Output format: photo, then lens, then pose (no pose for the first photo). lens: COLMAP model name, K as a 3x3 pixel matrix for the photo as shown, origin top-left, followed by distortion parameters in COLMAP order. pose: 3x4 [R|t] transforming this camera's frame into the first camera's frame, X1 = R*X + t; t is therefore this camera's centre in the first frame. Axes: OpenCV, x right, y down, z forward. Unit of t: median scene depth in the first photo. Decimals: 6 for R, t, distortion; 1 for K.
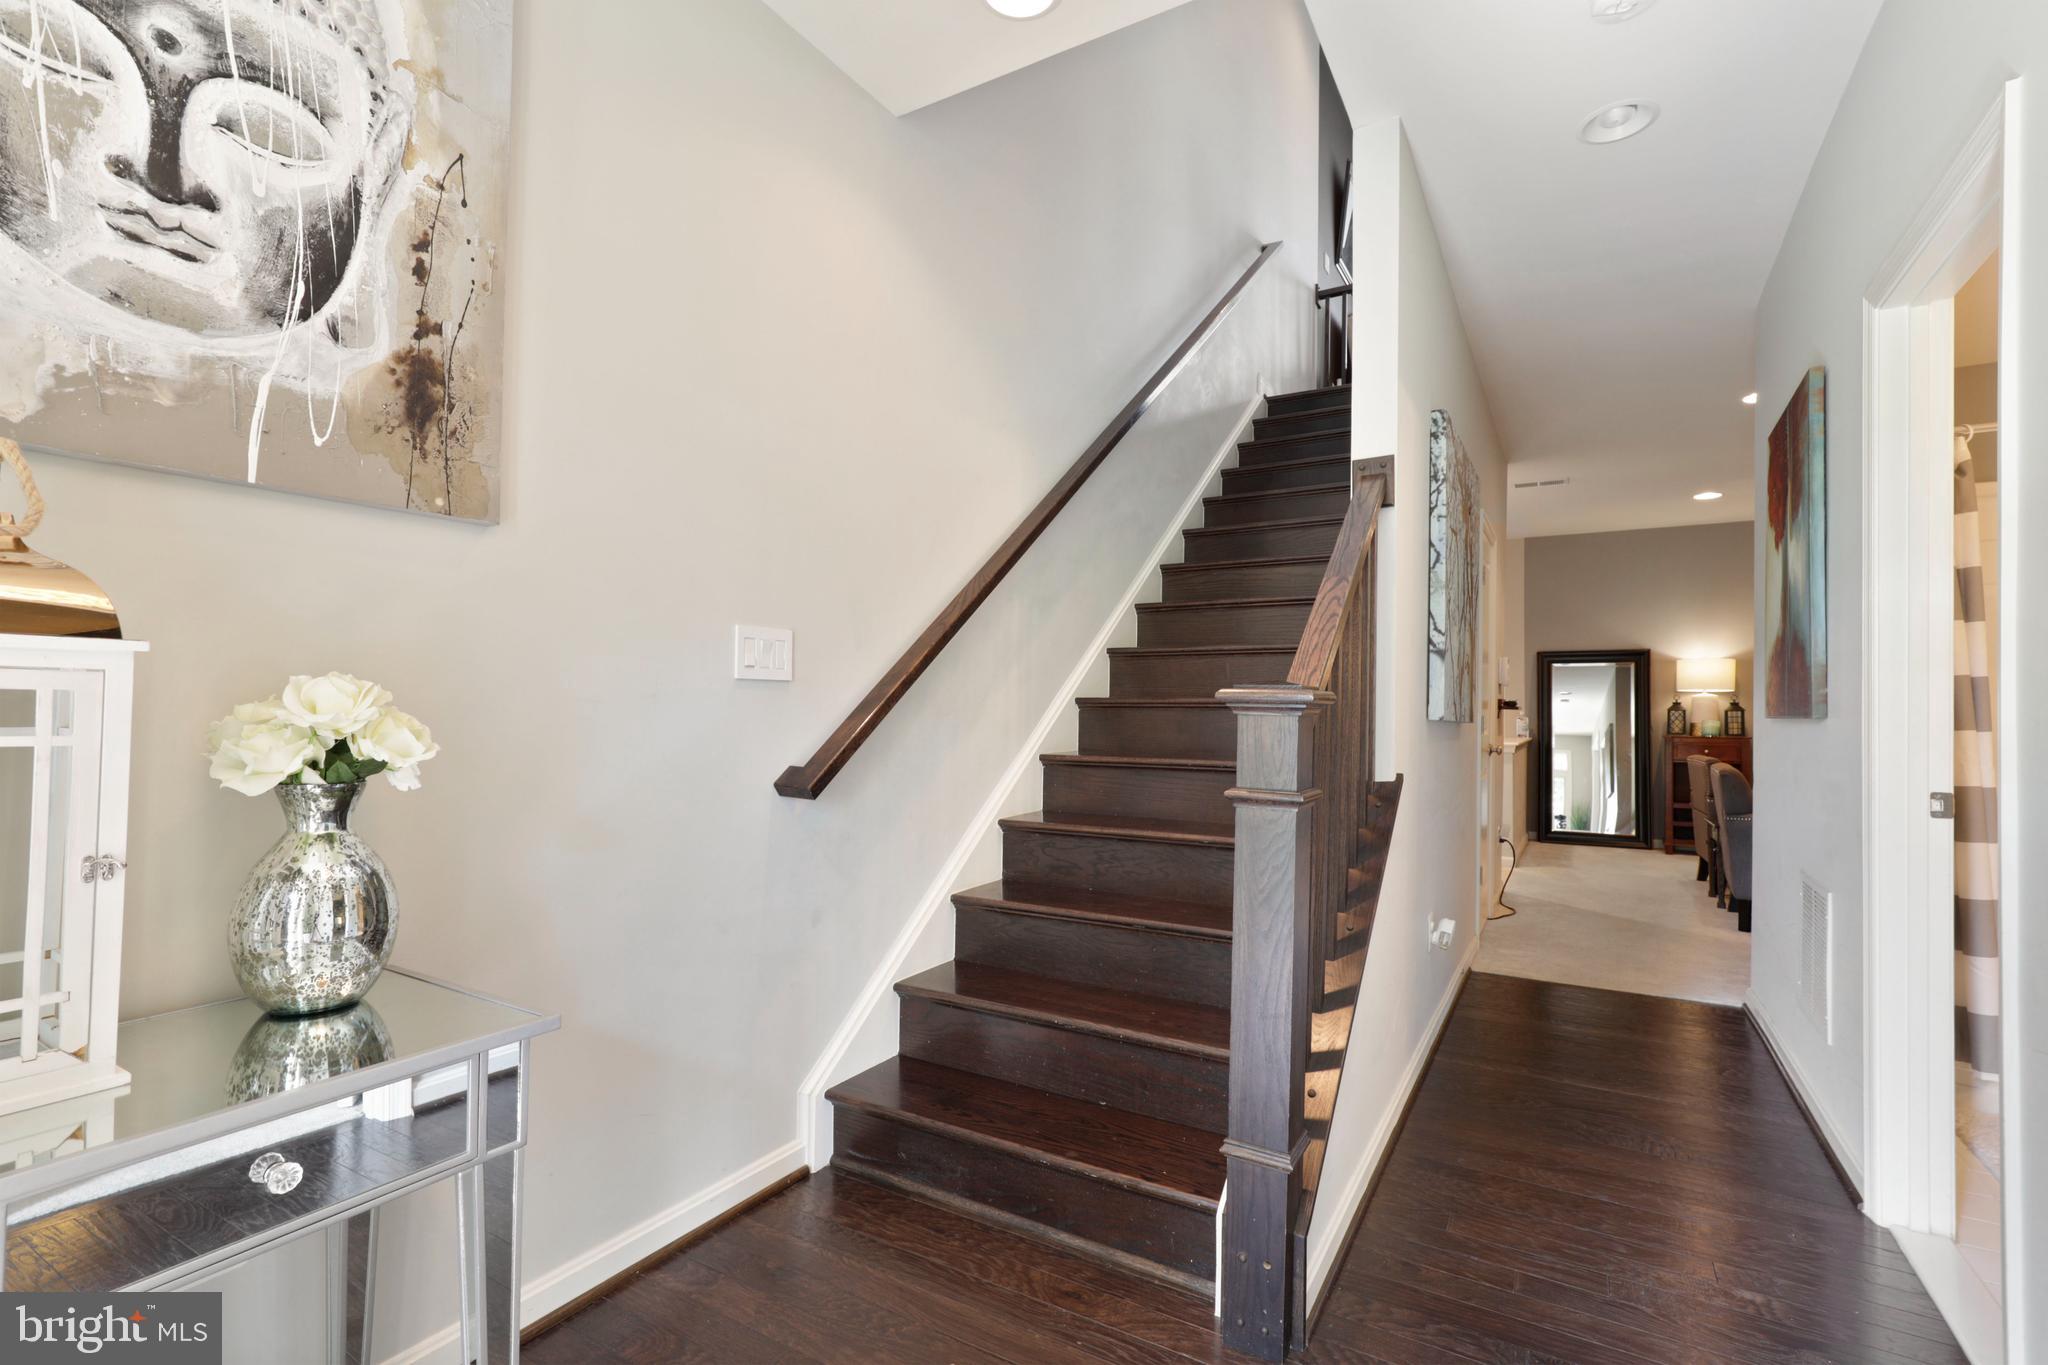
lens RADIAL K [[931.3, 0, 1020.2], [0, 931.3, 667.6], [0, 0, 1]] dist [-0.000941, -0.000277]
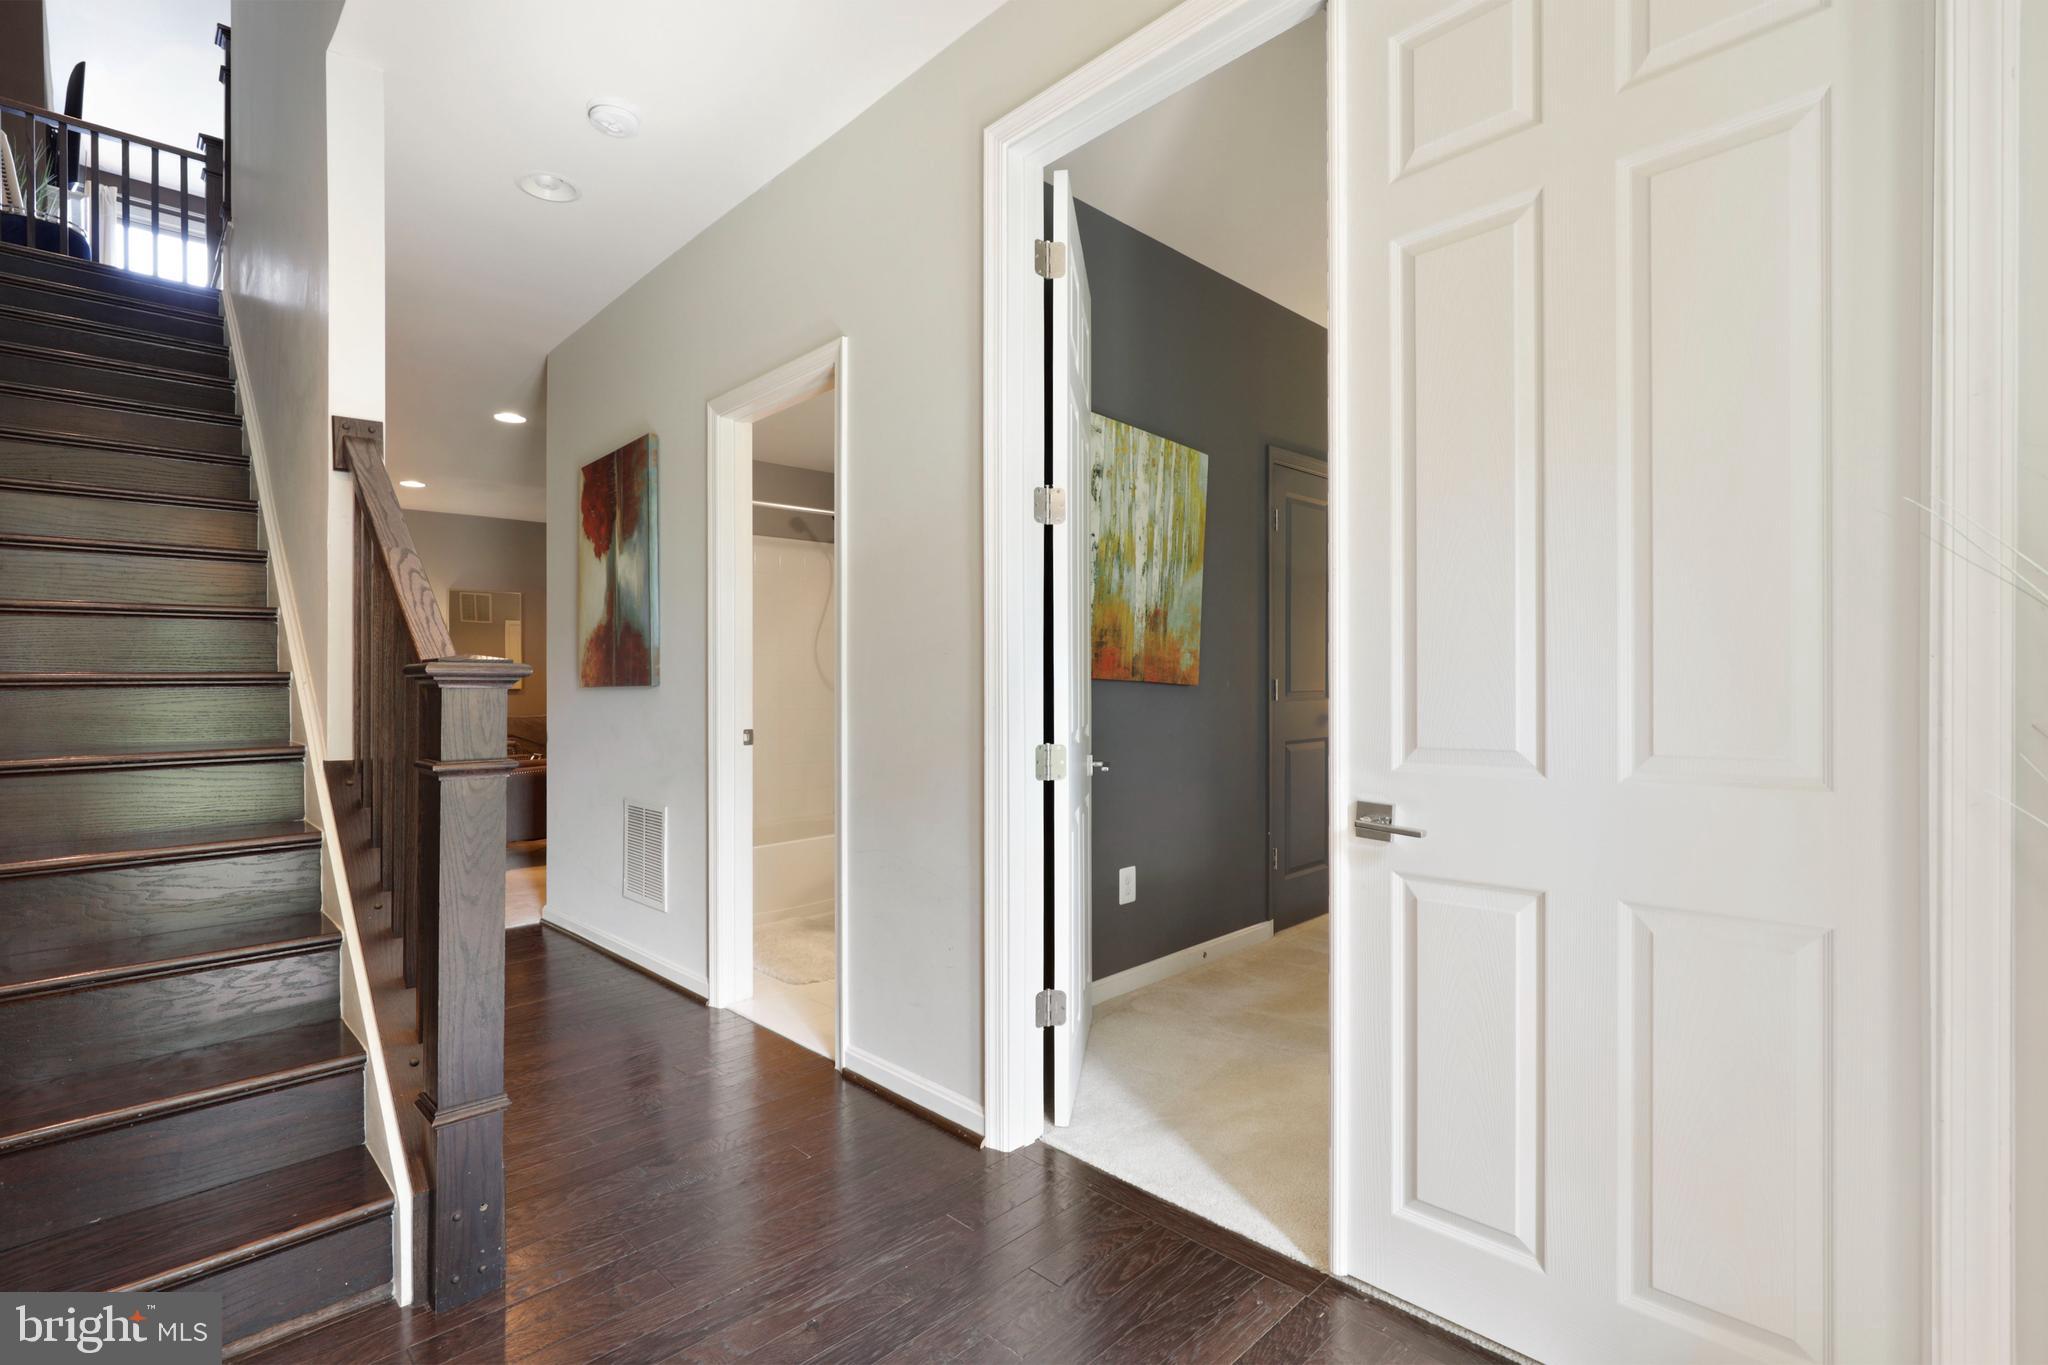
lens RADIAL K [[945.3, 0, 1027.3], [0, 945.3, 664.6], [0, 0, 1]] dist [-0.001042, 0.000066]
pose [[0.256764, 0.005755, 0.966457, -0.477364], [-0.028999, 0.999578, 0.001752, 0.004499], [-0.966039, -0.028476, 0.256822, 0.111960]]
